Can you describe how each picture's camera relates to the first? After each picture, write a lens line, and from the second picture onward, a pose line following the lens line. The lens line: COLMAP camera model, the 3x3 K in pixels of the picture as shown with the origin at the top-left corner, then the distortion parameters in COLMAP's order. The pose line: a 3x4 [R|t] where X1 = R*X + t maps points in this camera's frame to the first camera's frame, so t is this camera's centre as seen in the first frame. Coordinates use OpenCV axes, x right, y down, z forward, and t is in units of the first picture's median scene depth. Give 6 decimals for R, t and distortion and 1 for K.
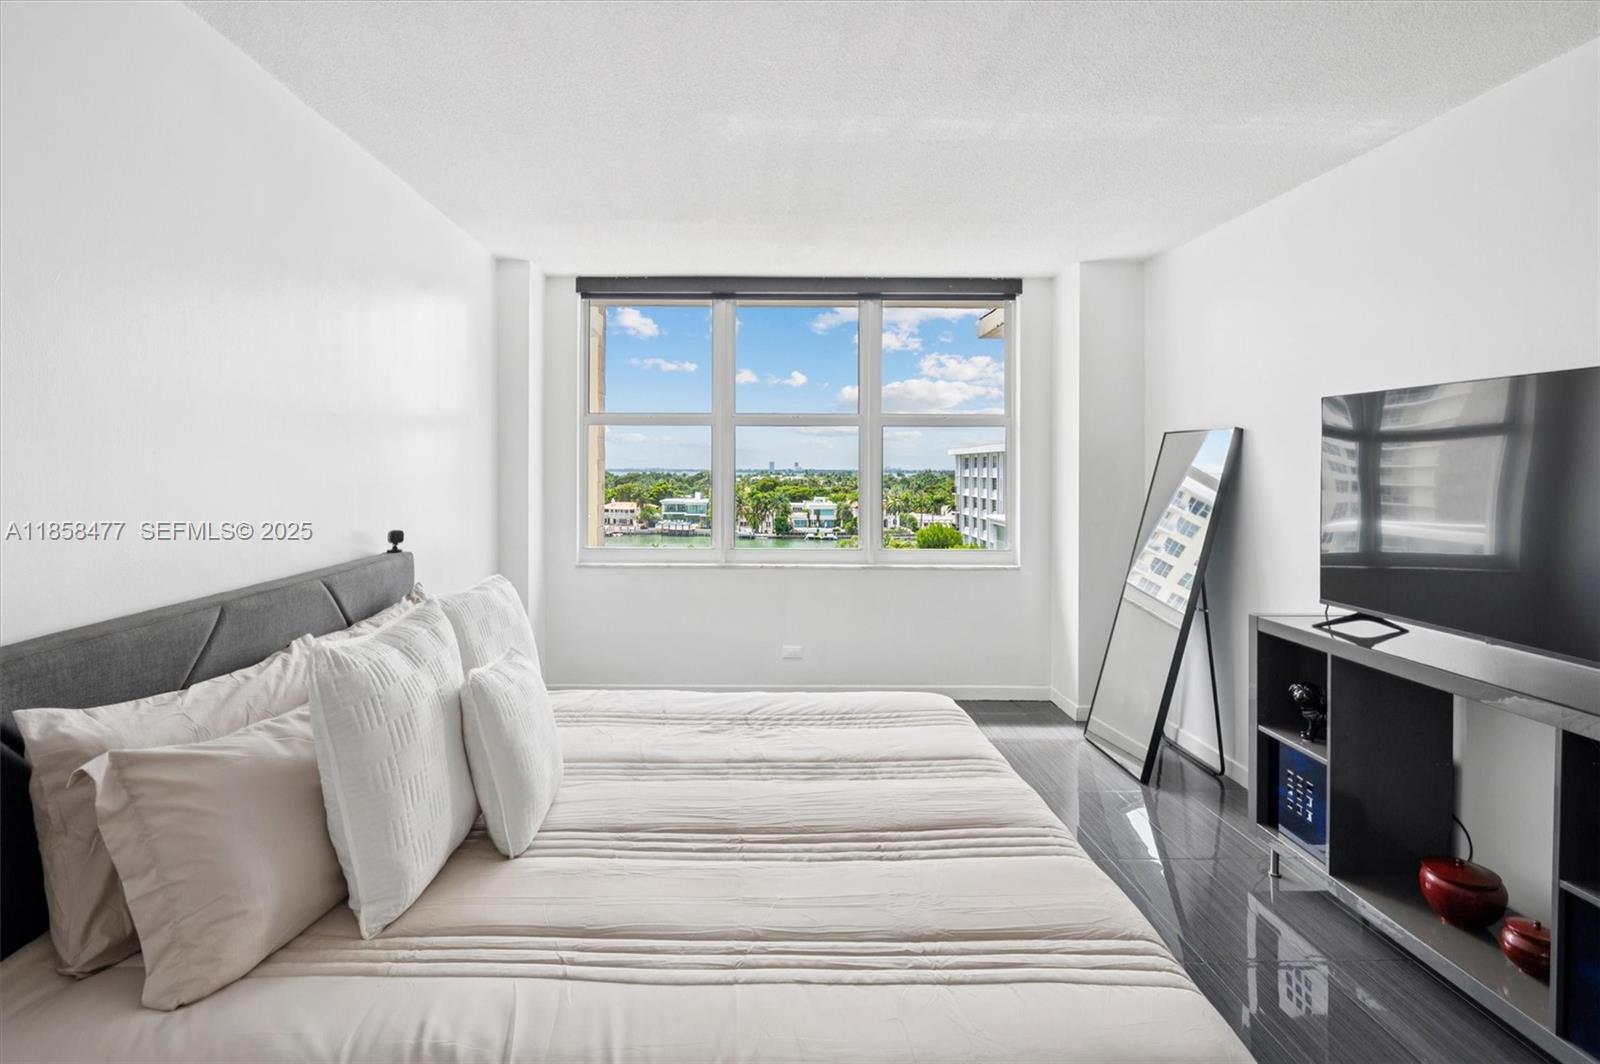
lens RADIAL K [[802.2, 0, 776.8], [0, 802.2, 464.9], [0, 0, 1]] dist [0.003731, 0.000337]
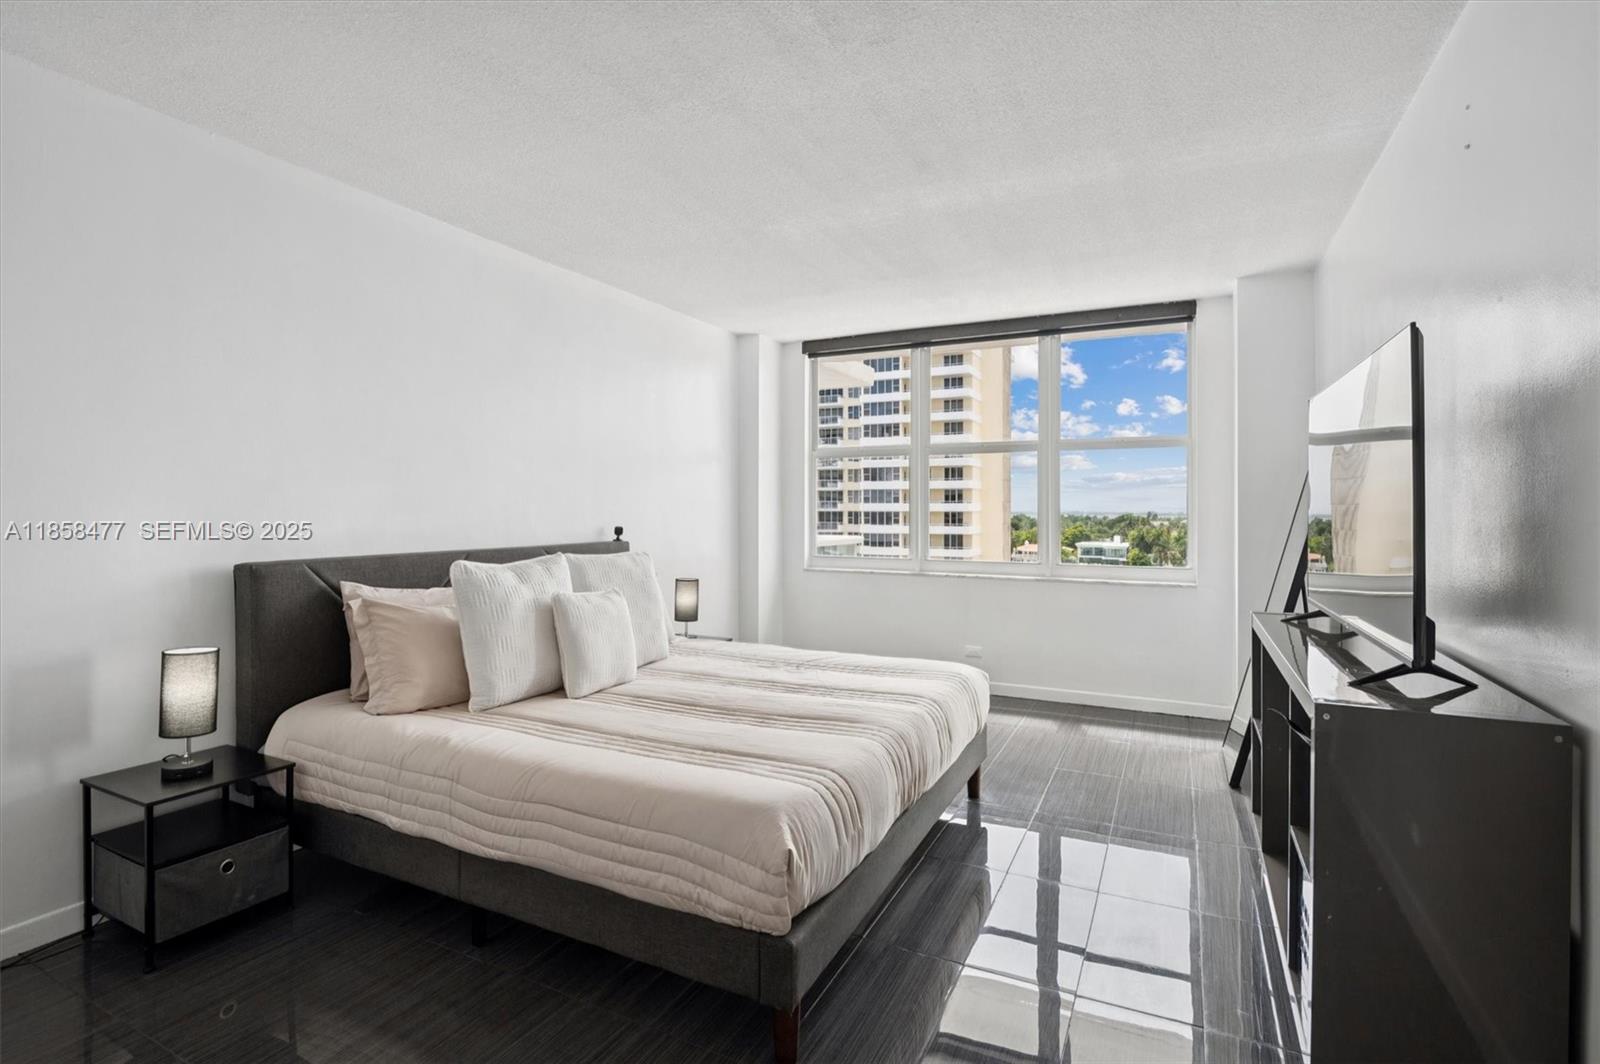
lens RADIAL K [[776.4, 0, 818.9], [0, 776.4, 510.7], [0, 0, 1]] dist [0.021783, -0.000486]
pose [[0.896907, -0.000582, -0.442218, 0.515613], [0.002172, 0.999993, 0.003088, 0.047605], [0.442213, -0.003730, 0.896902, -0.150625]]
